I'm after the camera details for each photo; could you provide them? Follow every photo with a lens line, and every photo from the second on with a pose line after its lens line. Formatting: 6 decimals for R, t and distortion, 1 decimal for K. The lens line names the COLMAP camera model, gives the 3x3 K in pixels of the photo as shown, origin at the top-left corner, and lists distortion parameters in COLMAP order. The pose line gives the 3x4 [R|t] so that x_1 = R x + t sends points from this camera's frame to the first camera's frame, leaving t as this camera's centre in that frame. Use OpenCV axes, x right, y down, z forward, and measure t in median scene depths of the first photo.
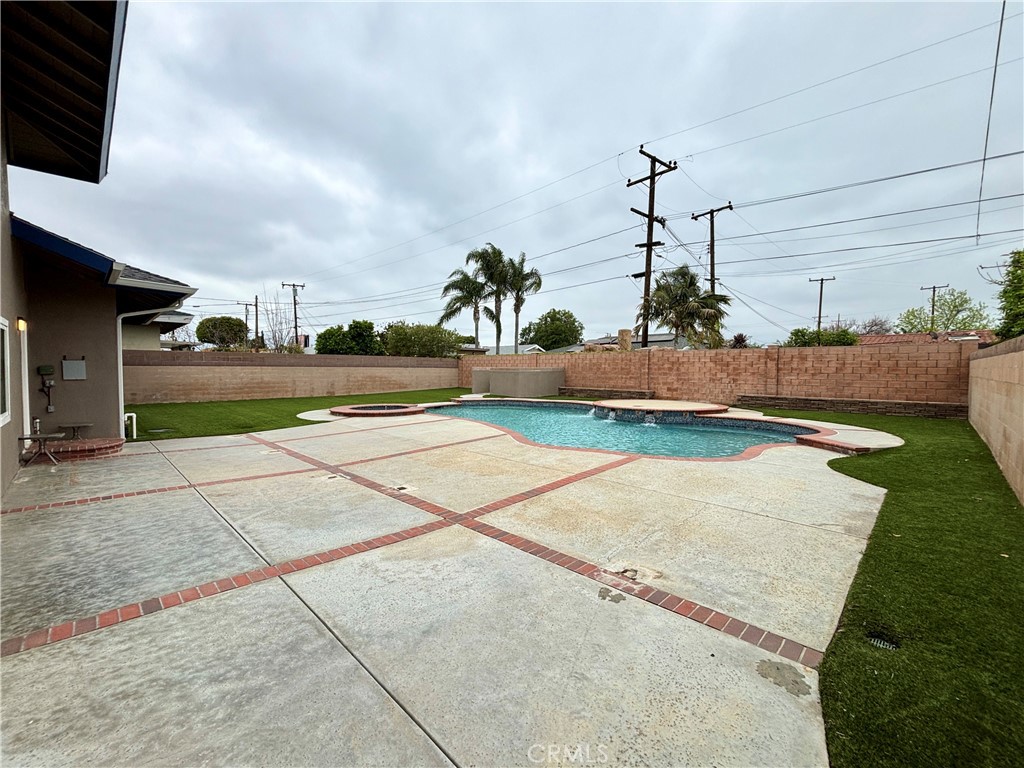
lens RADIAL K [[413.2, 0, 513.2], [0, 413.2, 387.6], [0, 0, 1]] dist [0.002946, -0.000344]
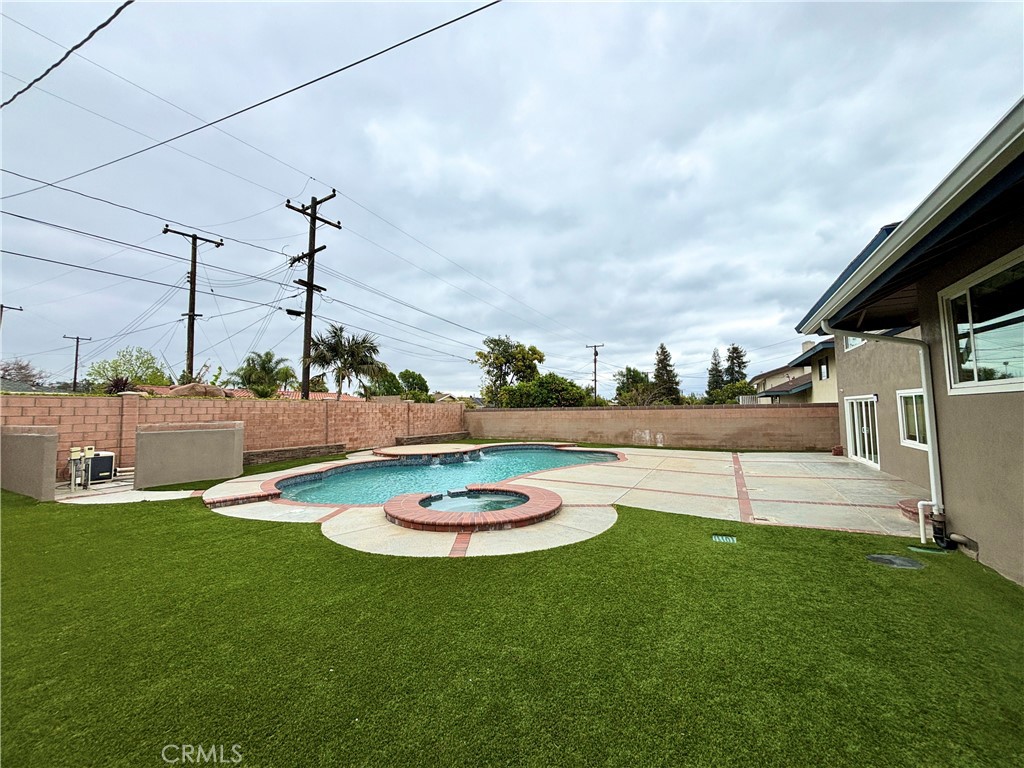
lens RADIAL K [[413.2, 0, 513.0], [0, 413.2, 381.6], [0, 0, 1]] dist [0.002946, -0.000344]
pose [[-0.263312, 0.077035, 0.961630, -0.702432], [0.065597, 0.995929, -0.061821, -0.048697], [-0.962478, 0.046801, -0.267294, 0.879968]]
